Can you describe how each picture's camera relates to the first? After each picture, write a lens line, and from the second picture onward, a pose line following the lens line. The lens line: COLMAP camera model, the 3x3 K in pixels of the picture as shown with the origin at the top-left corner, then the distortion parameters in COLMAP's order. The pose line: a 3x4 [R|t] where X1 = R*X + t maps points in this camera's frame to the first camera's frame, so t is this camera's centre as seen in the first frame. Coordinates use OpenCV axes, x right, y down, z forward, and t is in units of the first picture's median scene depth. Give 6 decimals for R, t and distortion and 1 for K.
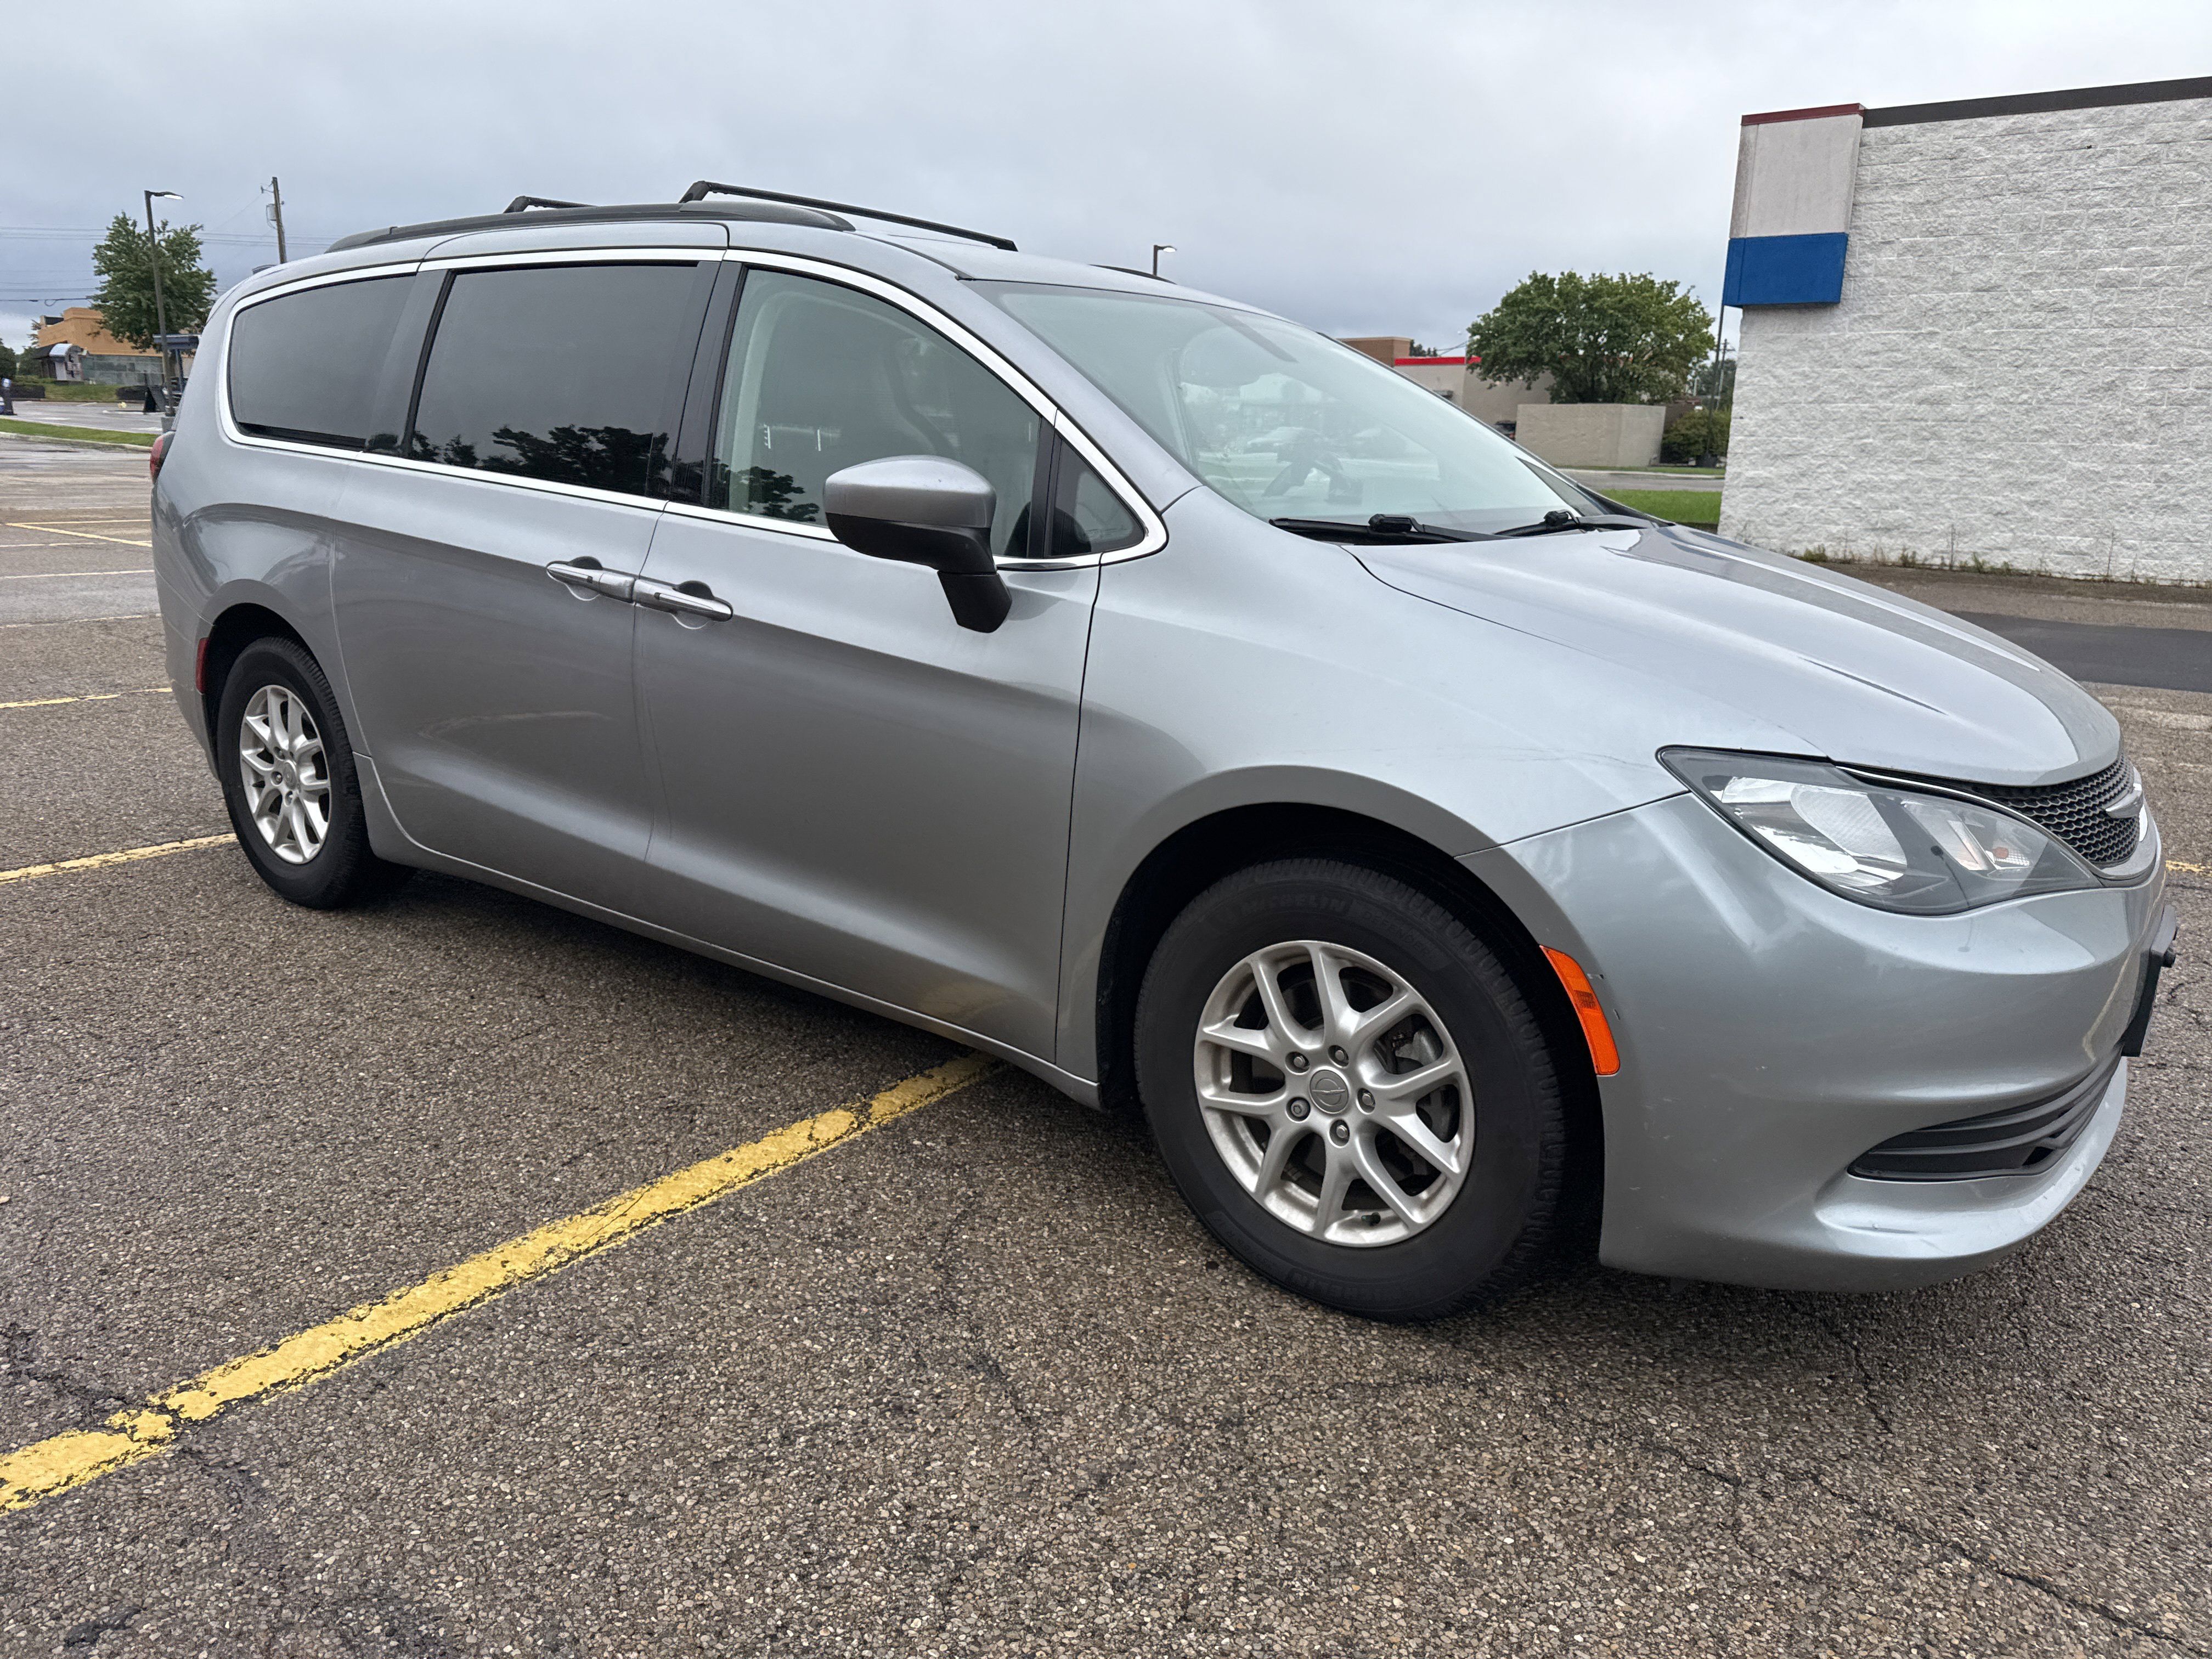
lens RADIAL K [[1561.8, 0, 1115.4], [0, 1561.8, 794.4], [0, 0, 1]] dist [0.030045, -0.031895]
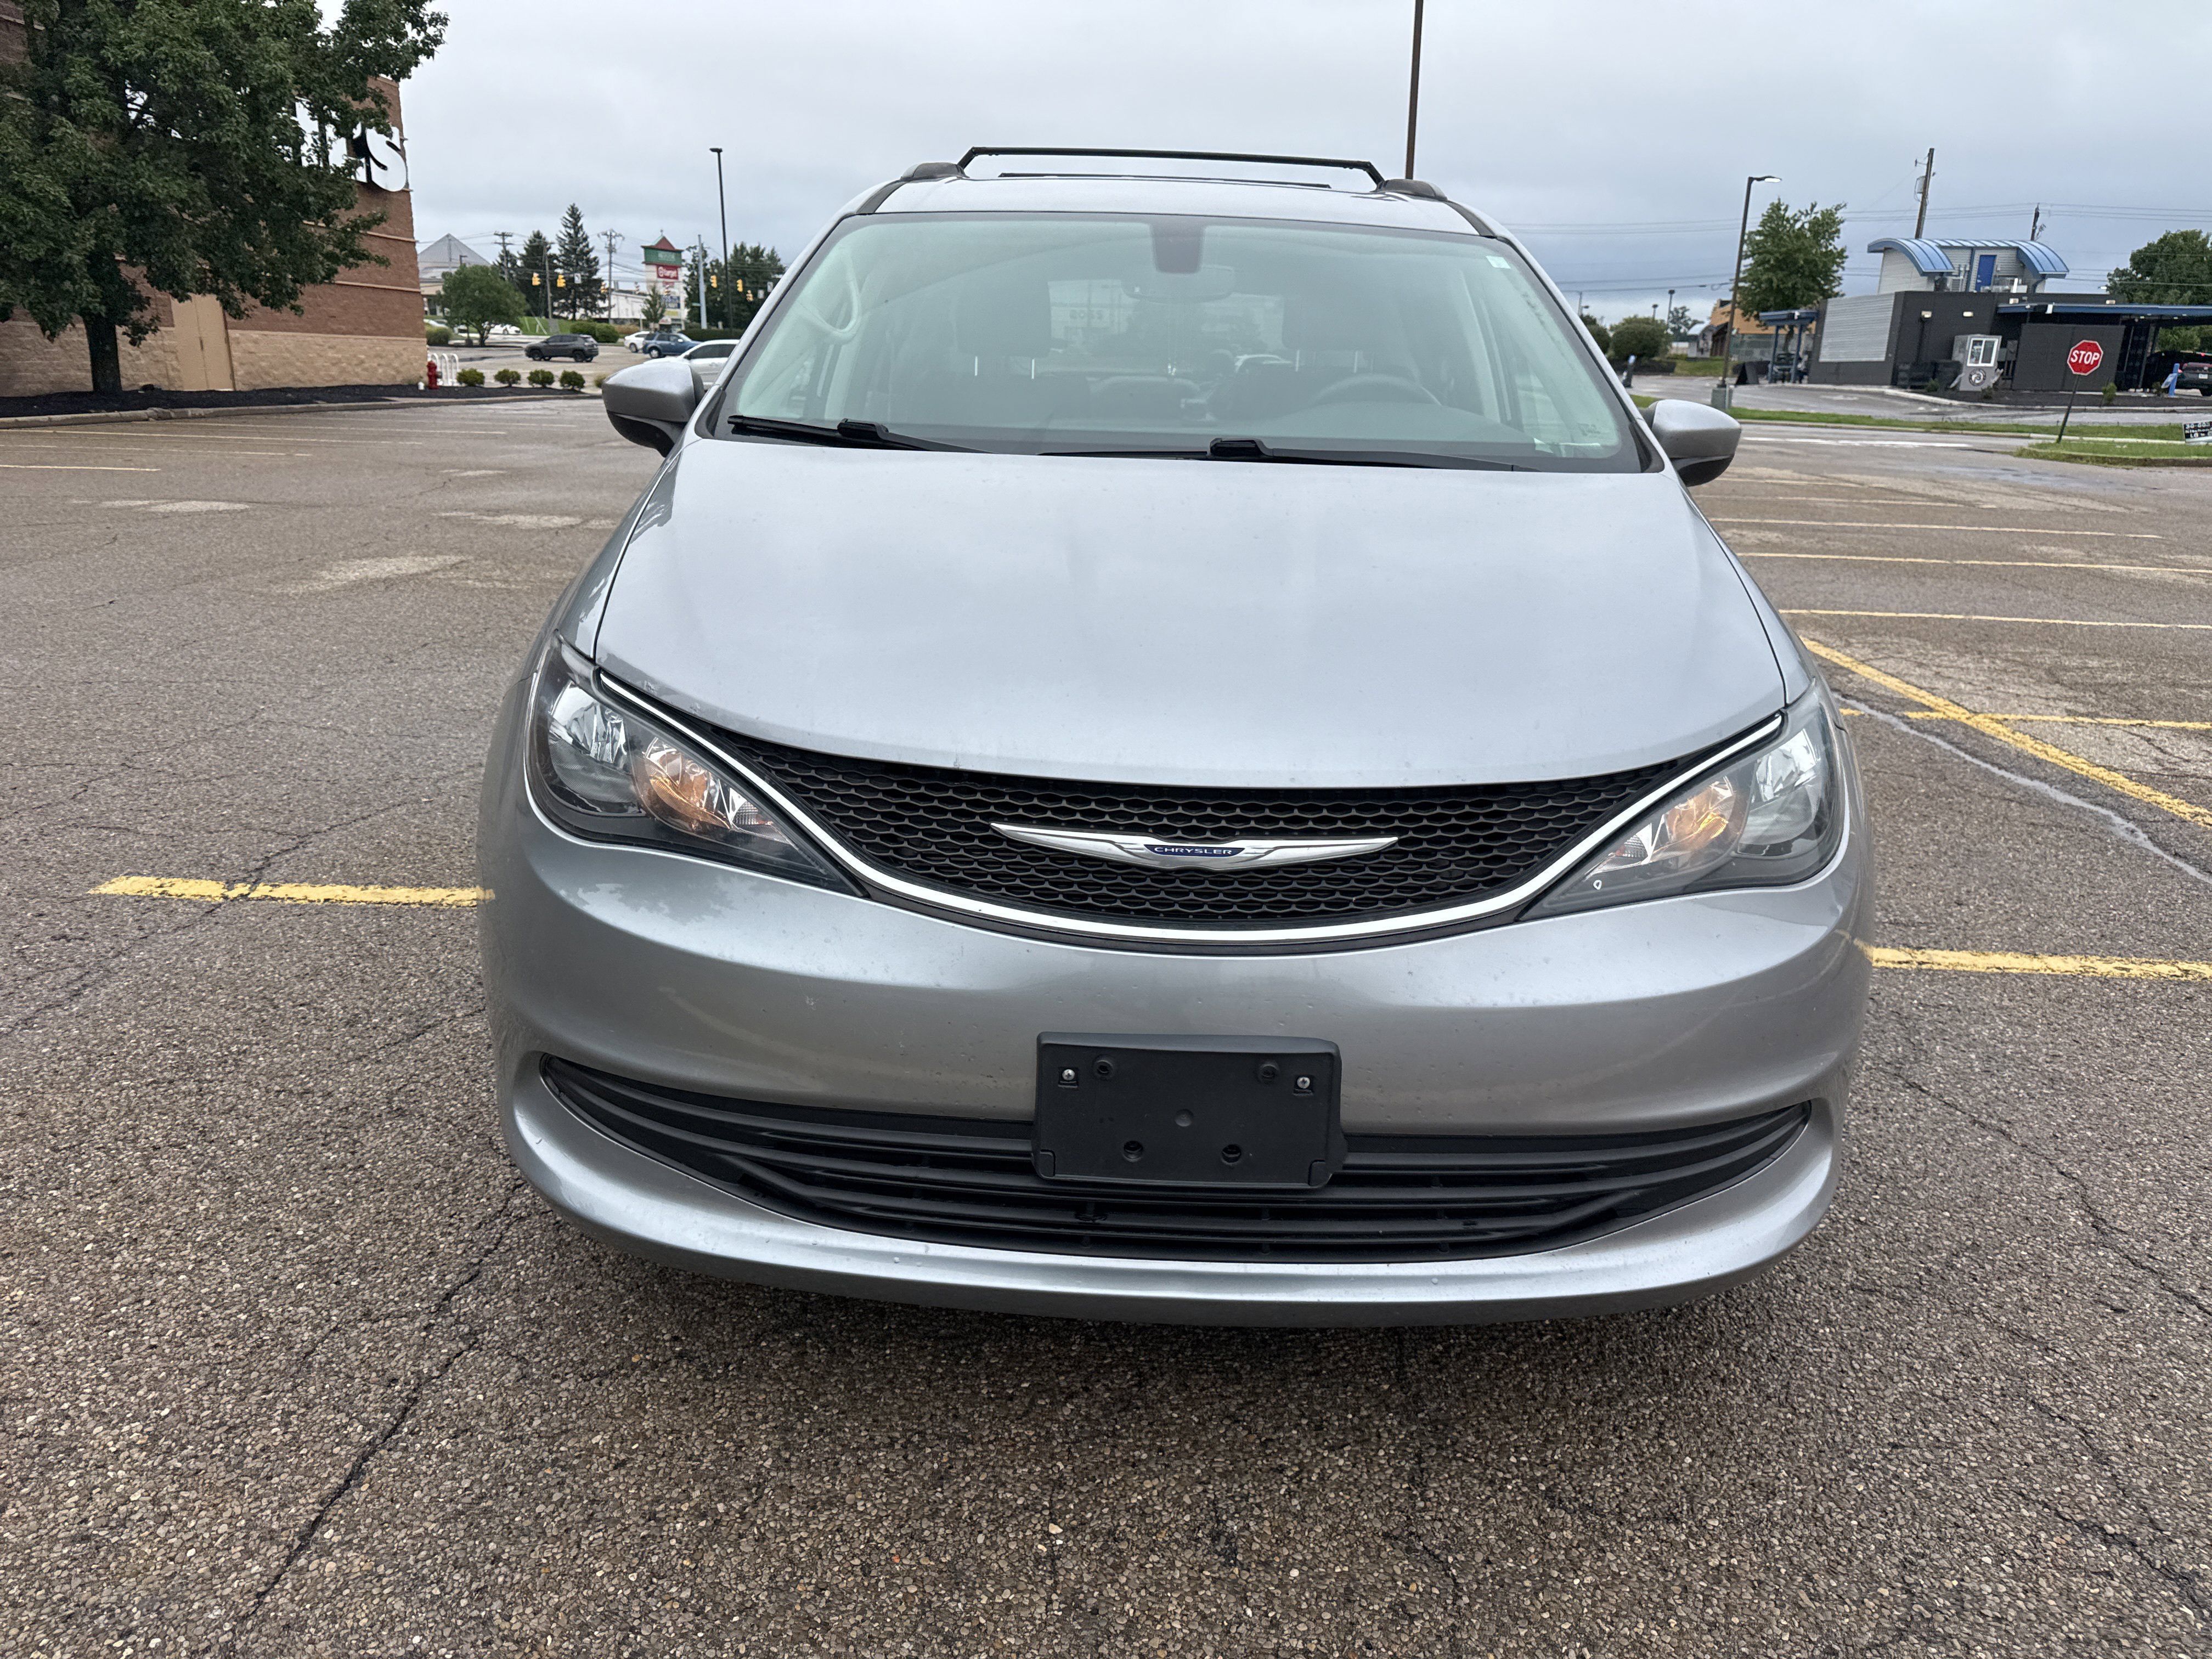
lens RADIAL K [[1561.8, 0, 1111.0], [0, 1561.8, 816.2], [0, 0, 1]] dist [0.030045, -0.031895]
pose [[0.585356, 0.214226, -0.781962, 0.974326], [-0.192369, 0.973618, 0.122730, -0.075246], [0.787624, 0.078584, 0.611124, 0.463578]]
